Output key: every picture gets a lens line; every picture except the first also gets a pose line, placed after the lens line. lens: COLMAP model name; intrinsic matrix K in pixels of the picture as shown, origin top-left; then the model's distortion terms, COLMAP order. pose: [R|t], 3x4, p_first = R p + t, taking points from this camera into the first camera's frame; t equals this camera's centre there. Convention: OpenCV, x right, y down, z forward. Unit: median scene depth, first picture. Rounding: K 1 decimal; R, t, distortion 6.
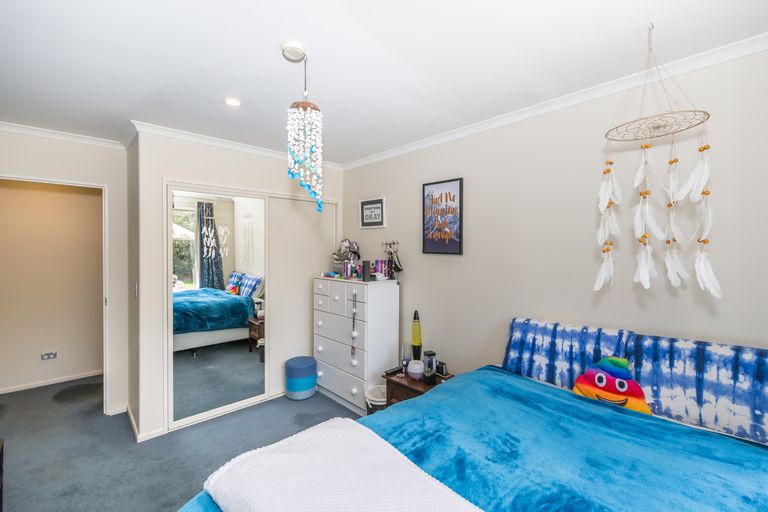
lens RADIAL K [[337.2, 0, 384.5], [0, 337.2, 248.8], [0, 0, 1]] dist [0.002006, 0.000249]
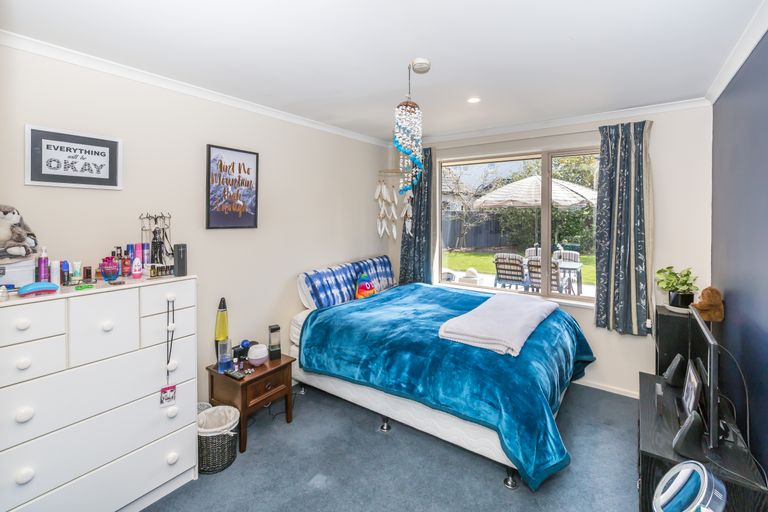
lens RADIAL K [[346.5, 0, 384.5], [0, 346.5, 216.7], [0, 0, 1]] dist [0.000257, 0.000019]
pose [[-0.201221, -0.003734, 0.979539, -0.827014], [0.008621, 0.999947, 0.005583, -0.018298], [-0.979508, 0.009569, -0.201178, 0.785469]]
